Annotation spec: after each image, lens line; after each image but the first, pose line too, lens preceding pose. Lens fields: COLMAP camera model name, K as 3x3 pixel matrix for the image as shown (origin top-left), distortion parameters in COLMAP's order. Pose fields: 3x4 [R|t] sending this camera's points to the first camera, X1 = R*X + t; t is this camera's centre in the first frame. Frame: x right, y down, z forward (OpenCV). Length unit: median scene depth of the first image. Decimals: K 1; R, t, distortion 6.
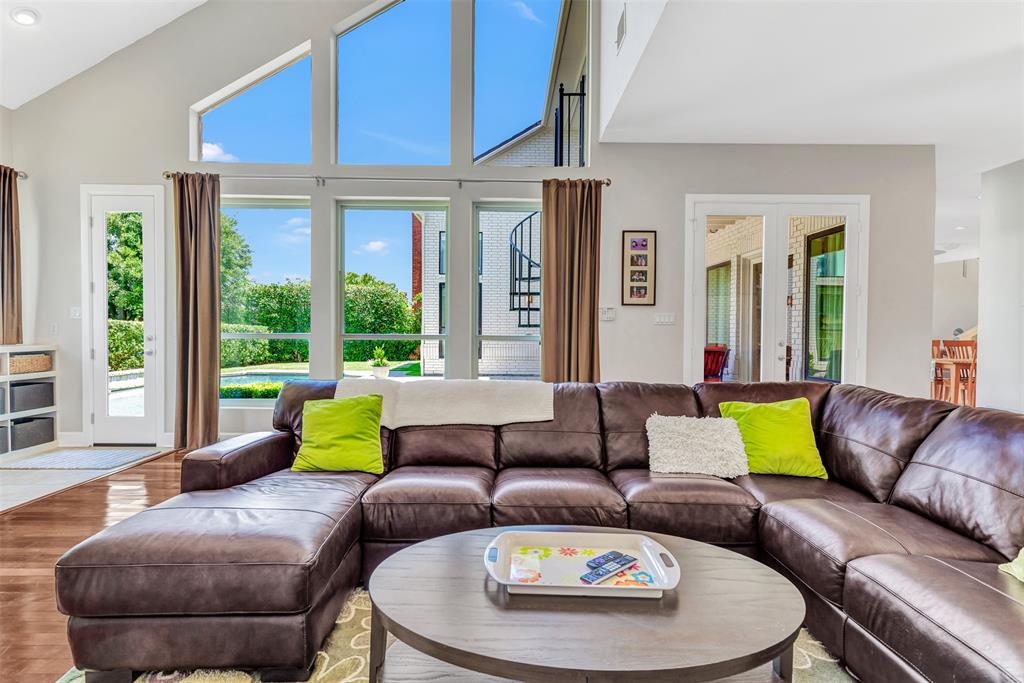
lens RADIAL K [[513.9, 0, 516.0], [0, 513.9, 341.0], [0, 0, 1]] dist [-0.002629, 0.002009]
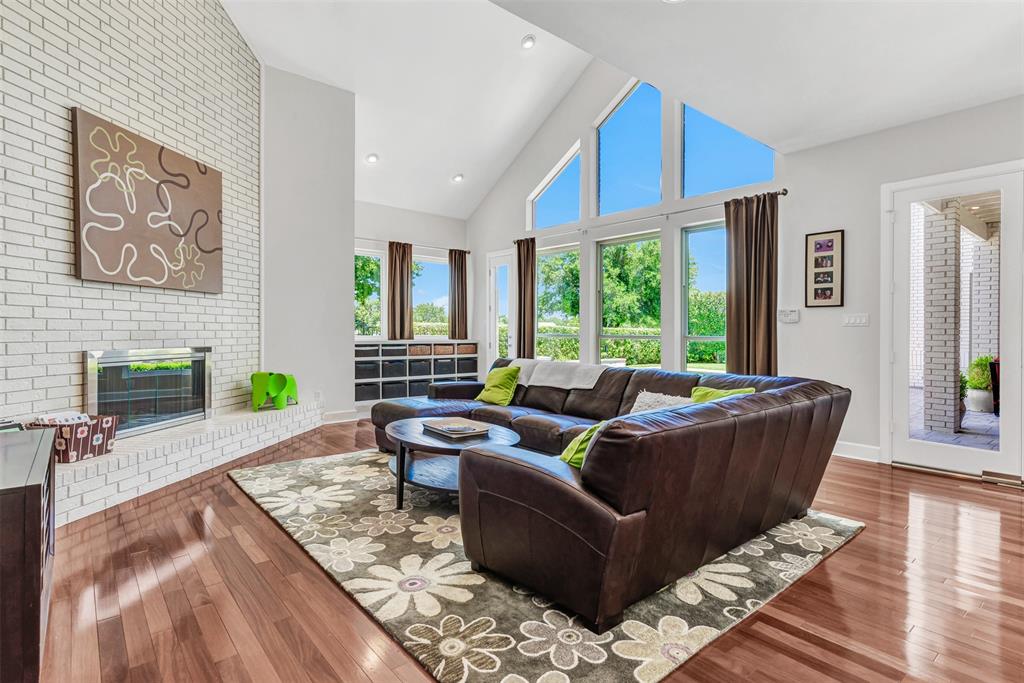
lens RADIAL K [[513.9, 0, 509.7], [0, 513.9, 338.1], [0, 0, 1]] dist [-0.002629, 0.002009]
pose [[0.633559, 0.008135, -0.773651, 0.625102], [-0.018641, 0.999815, -0.004752, 0.007029], [0.773470, 0.017433, 0.633594, -0.098978]]
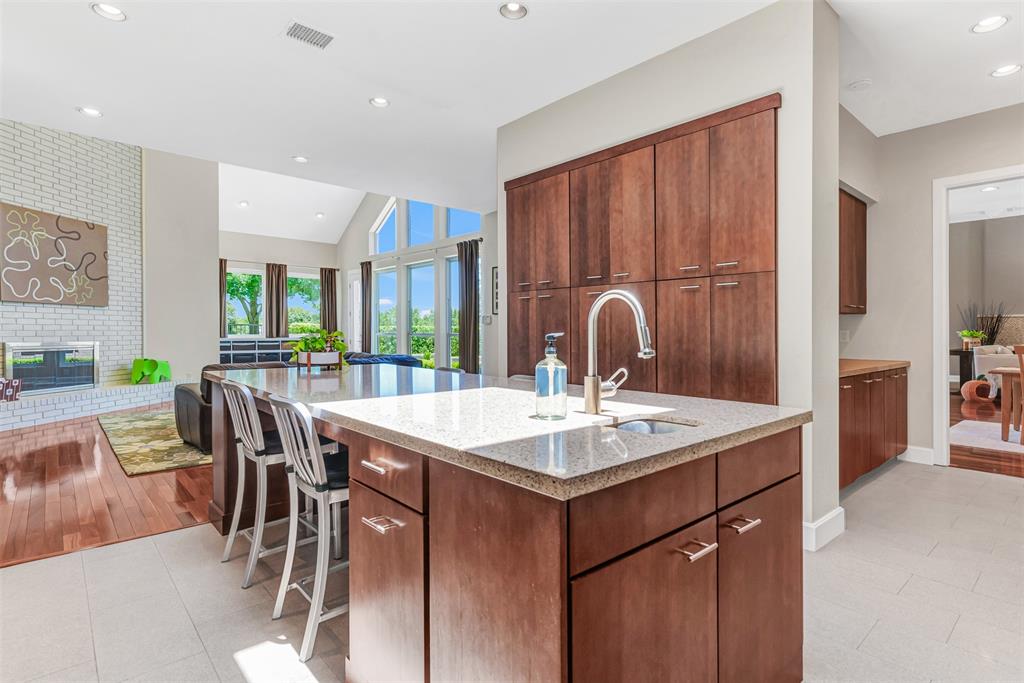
lens RADIAL K [[513.9, 0, 518.5], [0, 513.9, 336.9], [0, 0, 1]] dist [-0.002629, 0.002009]
pose [[0.662959, 0.000705, -0.748655, 1.451296], [-0.011876, 0.999884, -0.009575, 0.016956], [0.748561, 0.015239, 0.662891, 0.006303]]
